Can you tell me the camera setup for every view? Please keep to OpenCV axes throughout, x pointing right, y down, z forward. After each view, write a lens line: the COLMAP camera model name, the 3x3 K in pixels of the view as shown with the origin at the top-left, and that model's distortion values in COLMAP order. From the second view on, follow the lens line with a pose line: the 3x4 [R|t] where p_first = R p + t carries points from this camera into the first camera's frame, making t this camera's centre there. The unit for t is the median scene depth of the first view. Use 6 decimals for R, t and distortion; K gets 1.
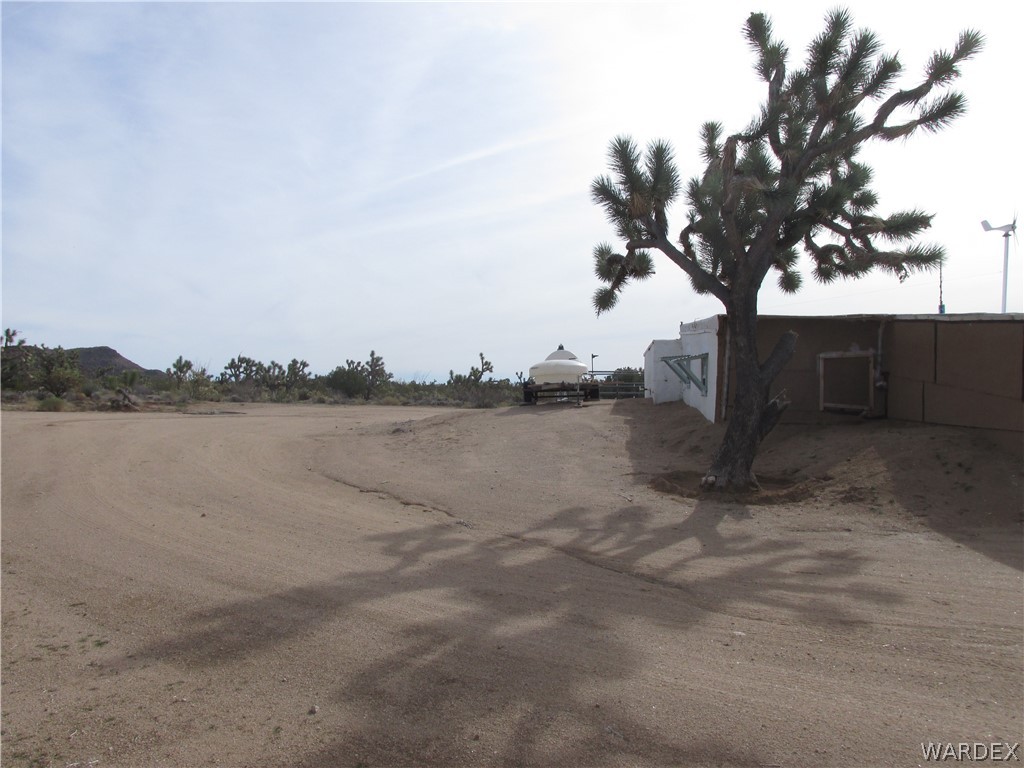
lens RADIAL K [[834.4, 0, 512.0], [0, 834.4, 384.0], [0, 0, 1]] dist [-0.009800, 0.001396]
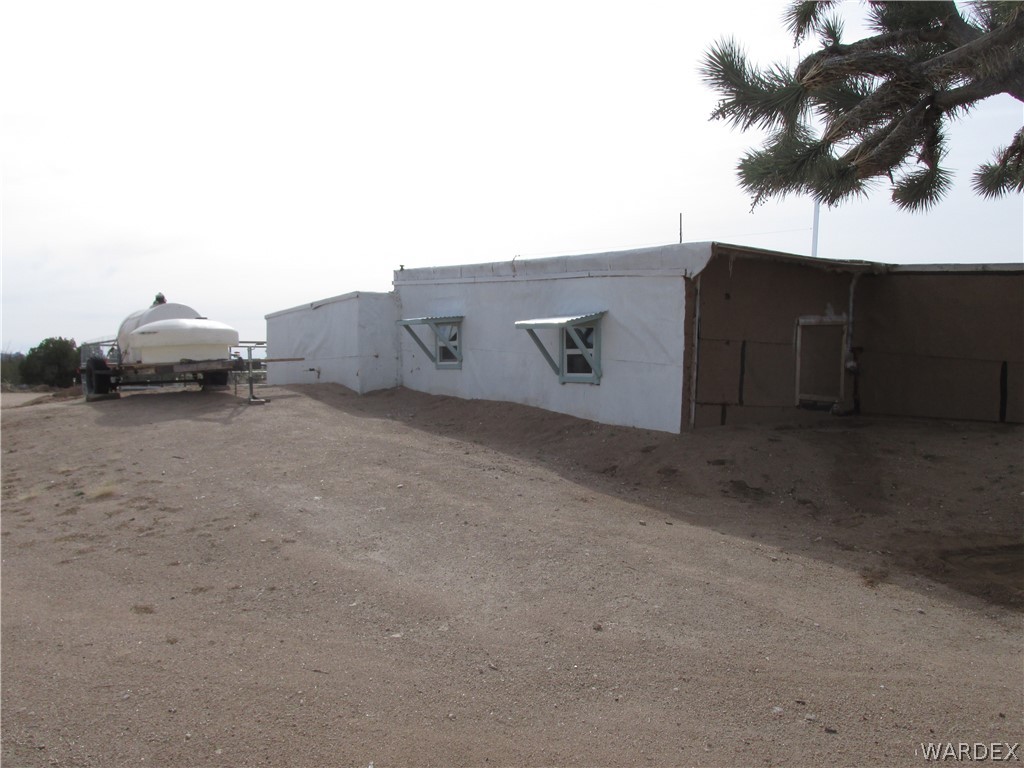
lens RADIAL K [[834.4, 0, 512.0], [0, 834.4, 384.0], [0, 0, 1]] dist [-0.009800, 0.001396]
pose [[0.753347, -0.019165, 0.657344, -0.226728], [-0.002039, 0.999502, 0.031478, -0.005097], [-0.657620, -0.025054, 0.752933, 0.657889]]
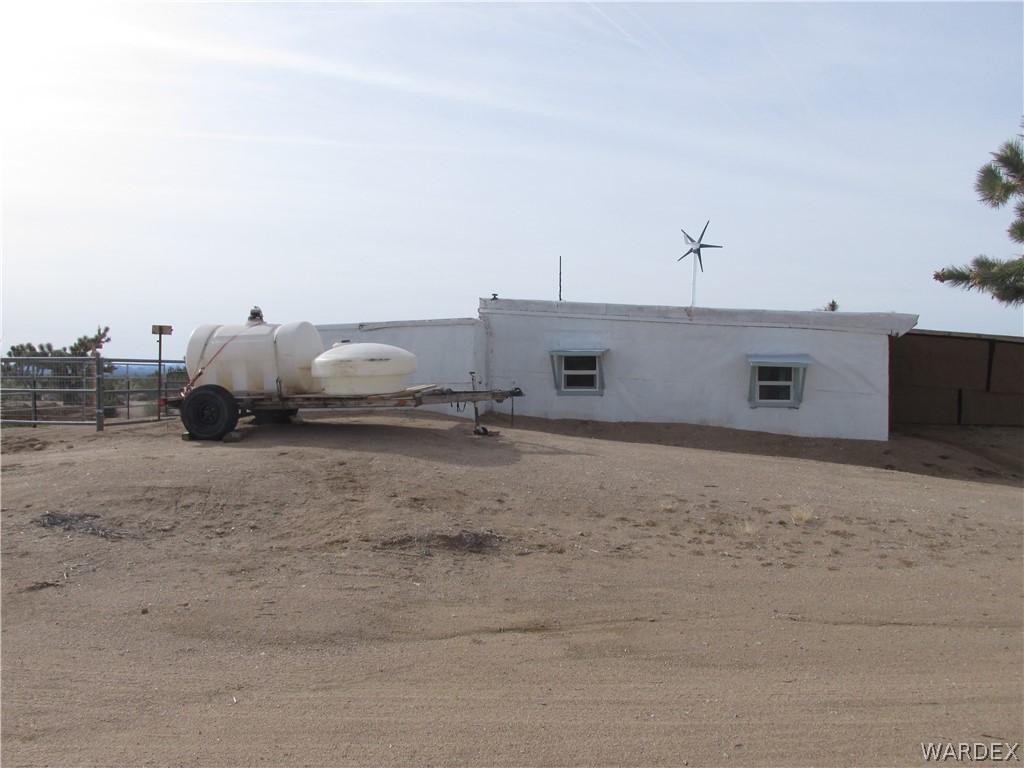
lens RADIAL K [[834.4, 0, 512.0], [0, 834.4, 384.0], [0, 0, 1]] dist [-0.009800, 0.001396]
pose [[0.126707, -0.018467, 0.991768, -0.659219], [-0.011923, 0.999726, 0.020139, -0.023801], [-0.991869, -0.014377, 0.126452, 1.294888]]
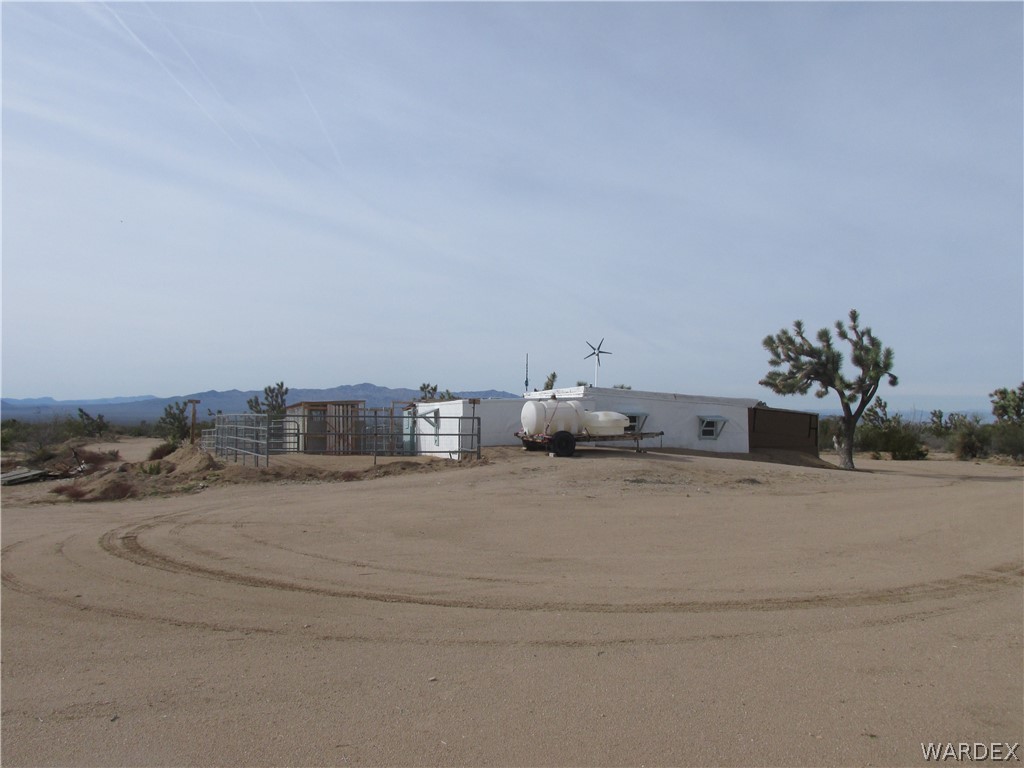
lens RADIAL K [[834.4, 0, 512.0], [0, 834.4, 384.0], [0, 0, 1]] dist [-0.009800, 0.001396]
pose [[-0.404737, 0.029405, 0.913960, -1.382576], [-0.019188, 0.998990, -0.040638, -0.026706], [-0.914232, -0.033985, -0.403763, 2.369558]]
